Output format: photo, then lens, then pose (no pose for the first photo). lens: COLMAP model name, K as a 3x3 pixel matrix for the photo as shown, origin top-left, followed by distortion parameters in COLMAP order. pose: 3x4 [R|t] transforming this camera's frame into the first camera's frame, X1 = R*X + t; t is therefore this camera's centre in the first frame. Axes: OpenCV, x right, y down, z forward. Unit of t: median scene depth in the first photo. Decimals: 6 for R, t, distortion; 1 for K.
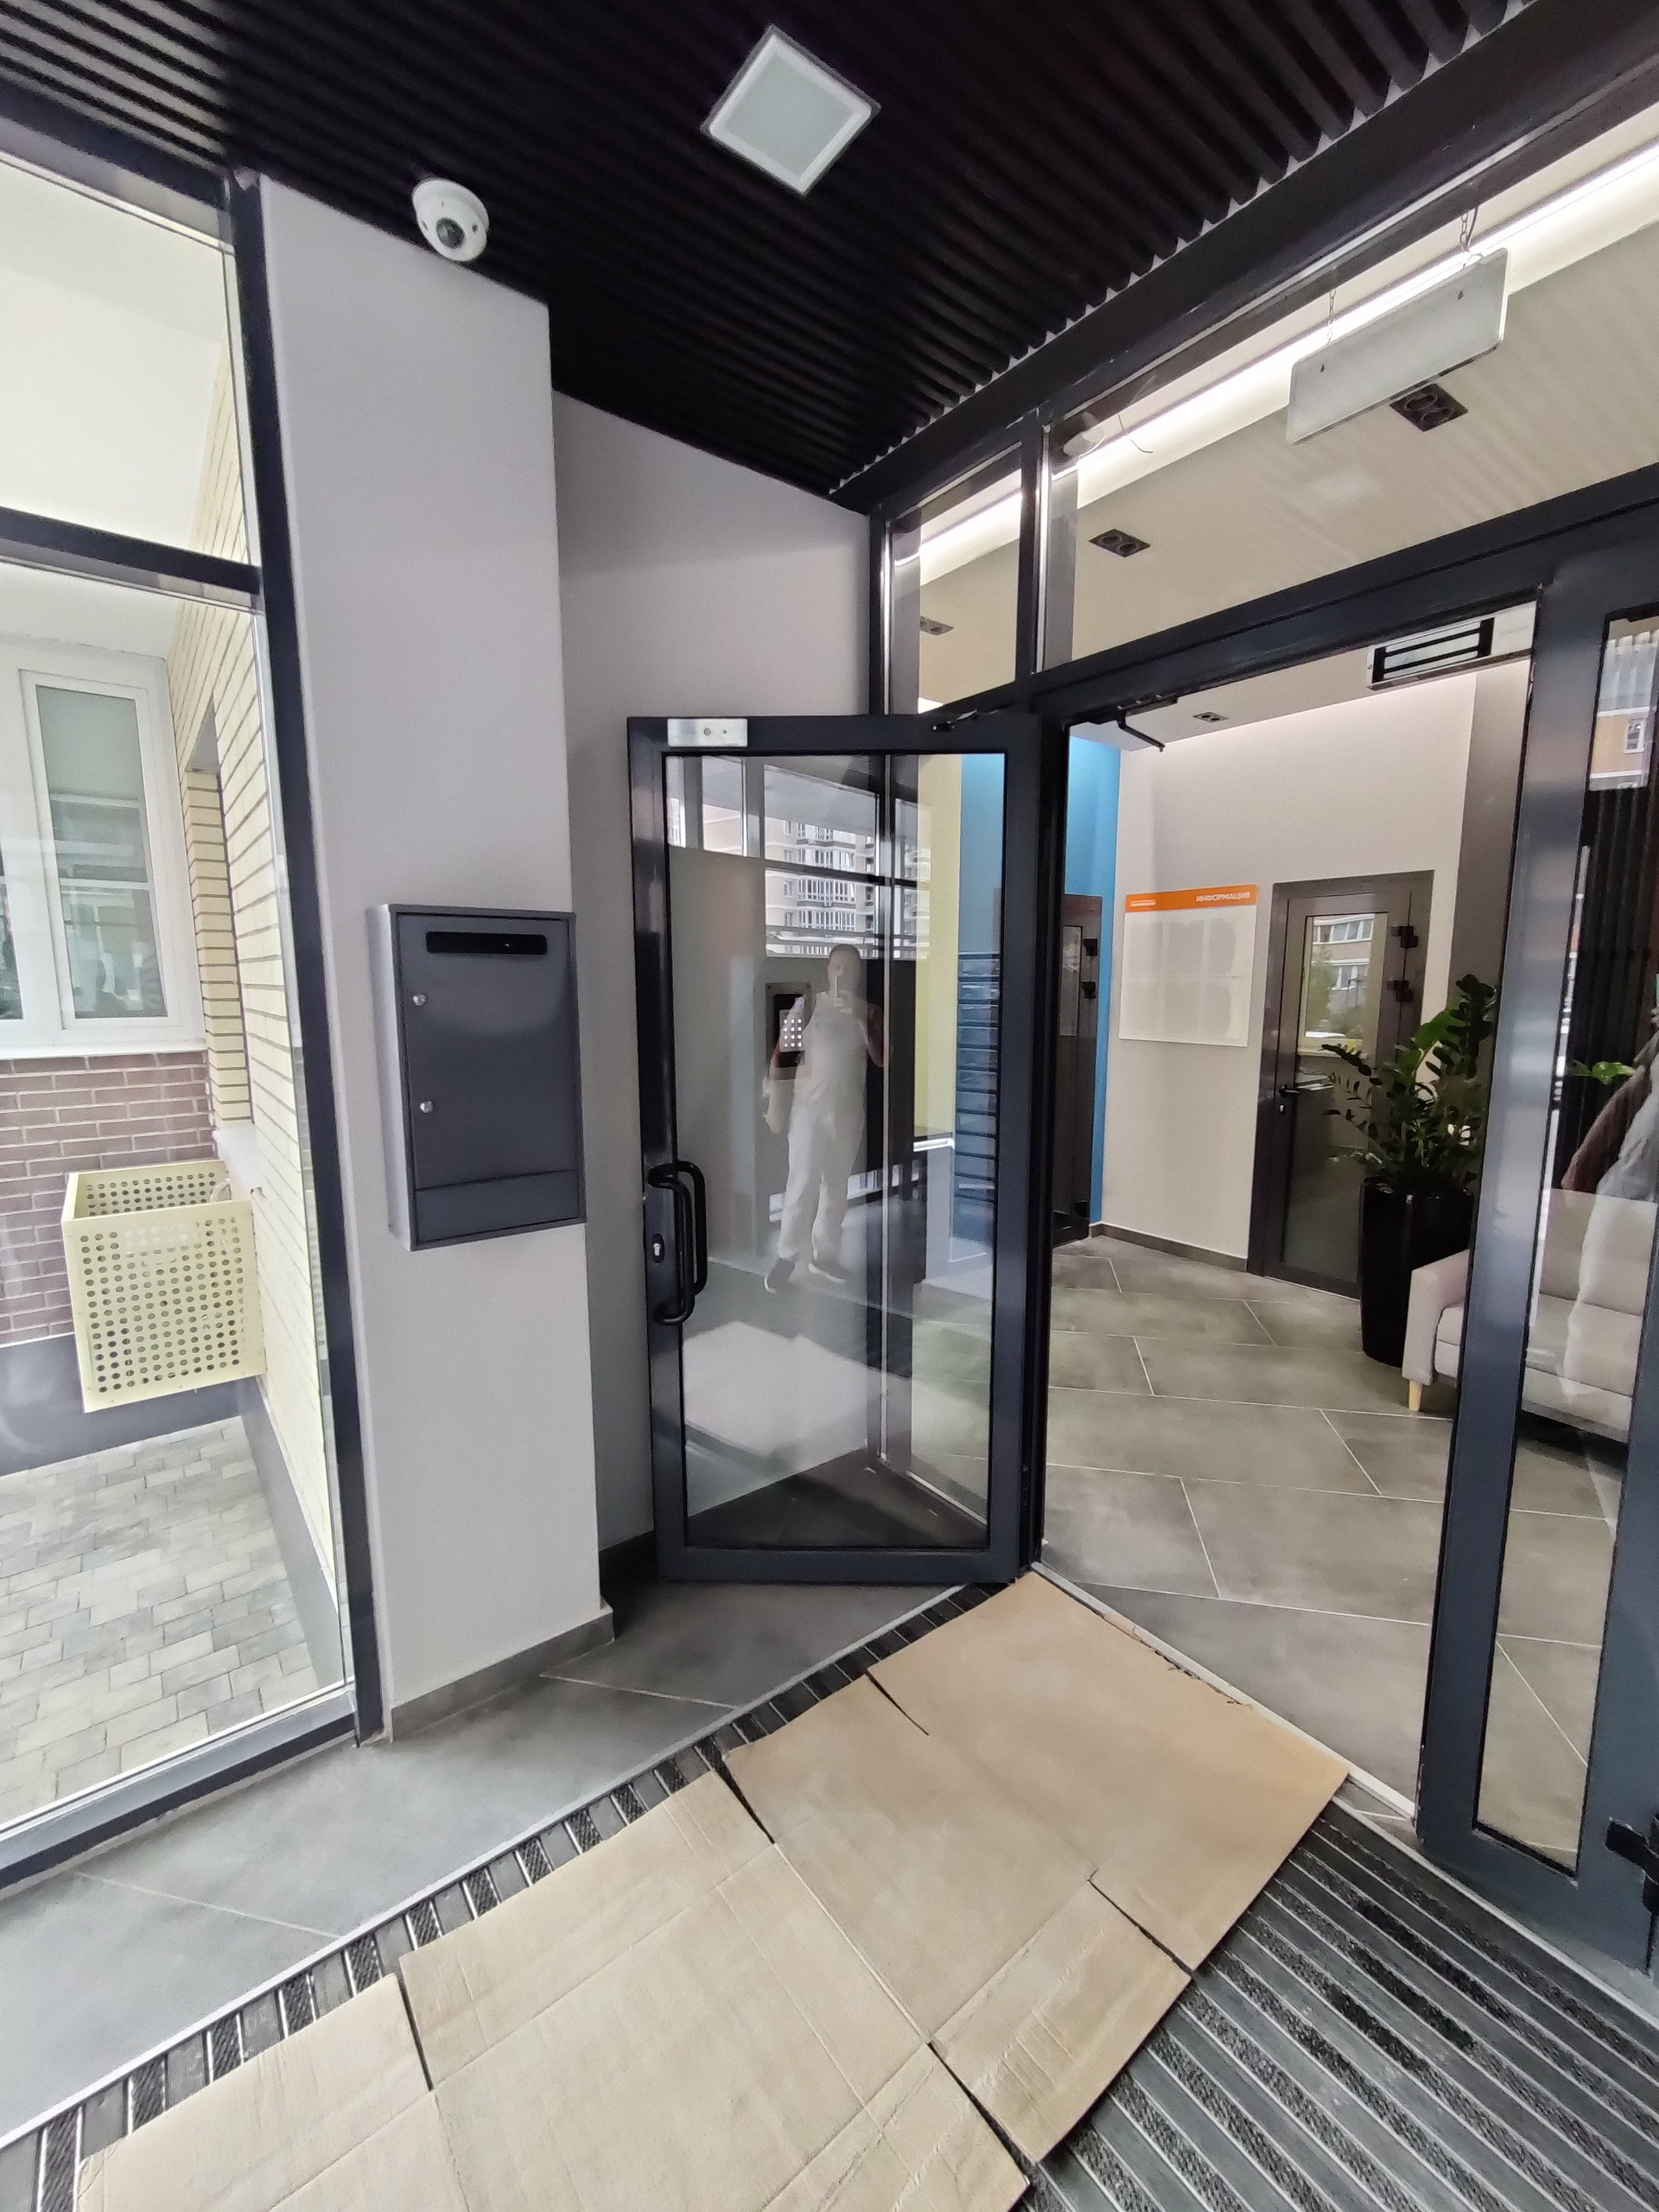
lens RADIAL K [[914.7, 0, 833.5], [0, 914.7, 1108.7], [0, 0, 1]] dist [0.001543, 0.001516]
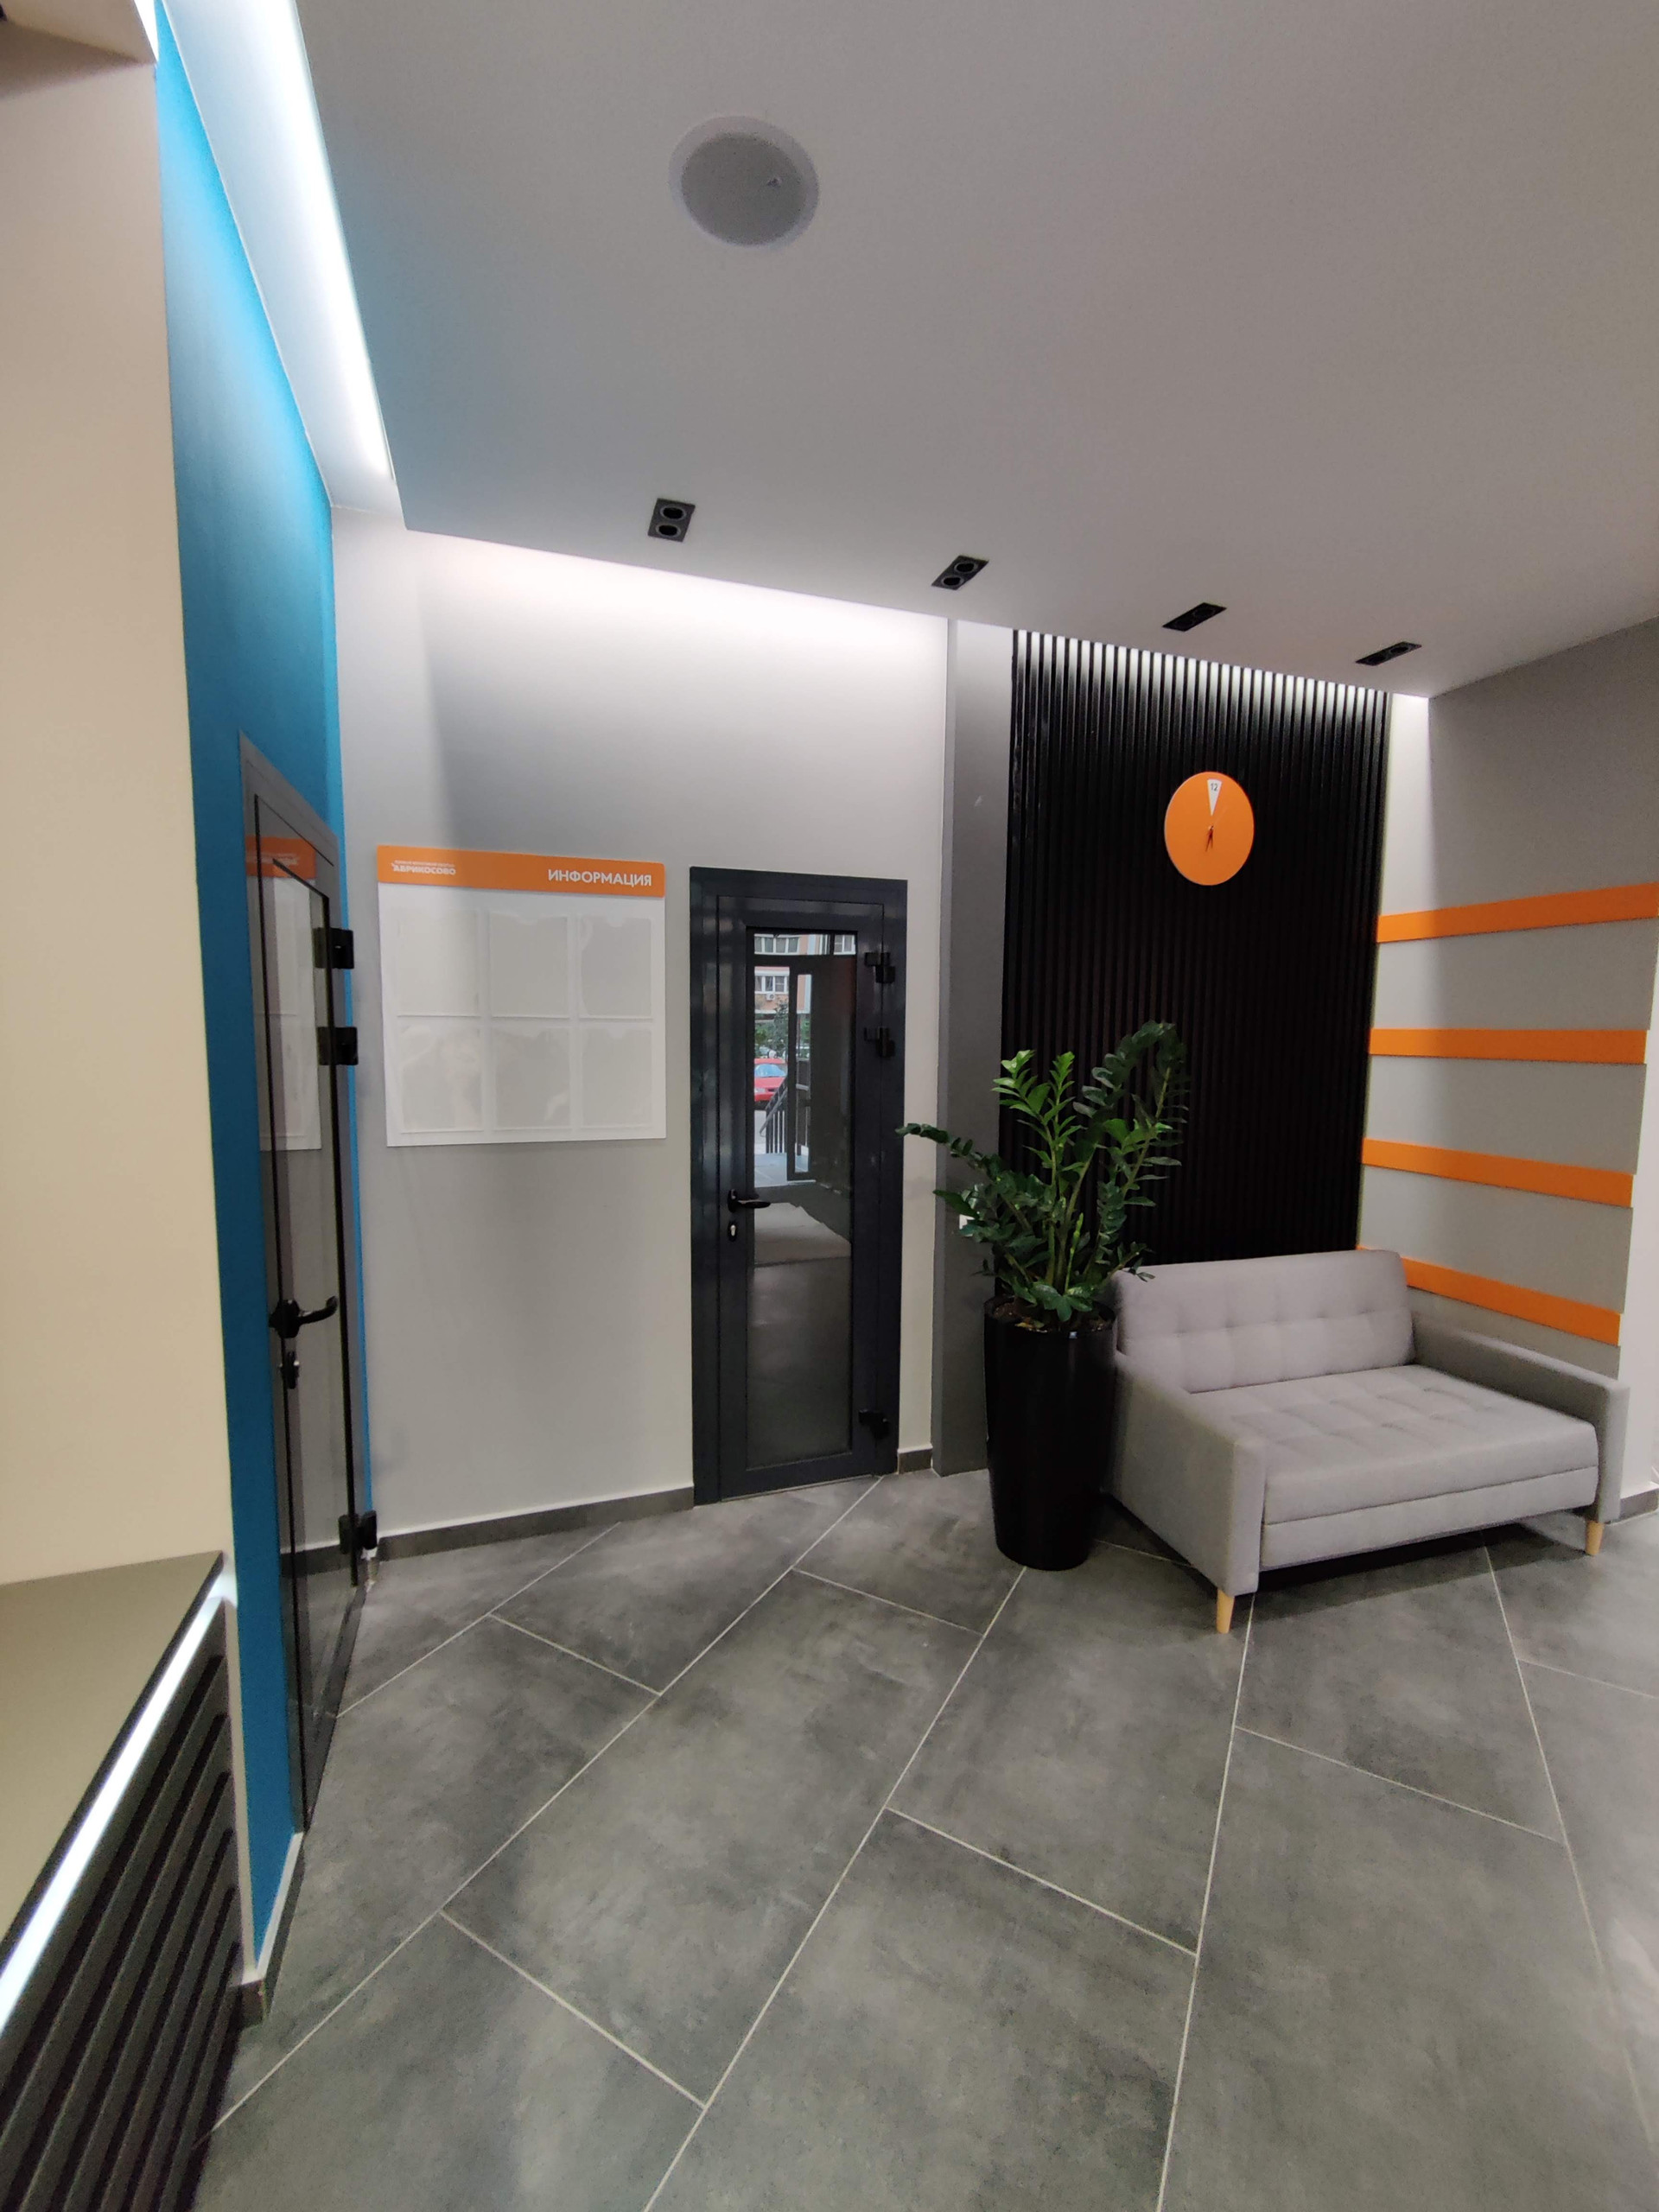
lens RADIAL K [[914.7, 0, 836.2], [0, 914.7, 1108.2], [0, 0, 1]] dist [0.001543, 0.001516]
pose [[0.309233, -0.083645, 0.947301, -0.071671], [0.123419, 0.991230, 0.047235, -0.102596], [-0.942944, 0.102308, 0.316844, 0.715119]]
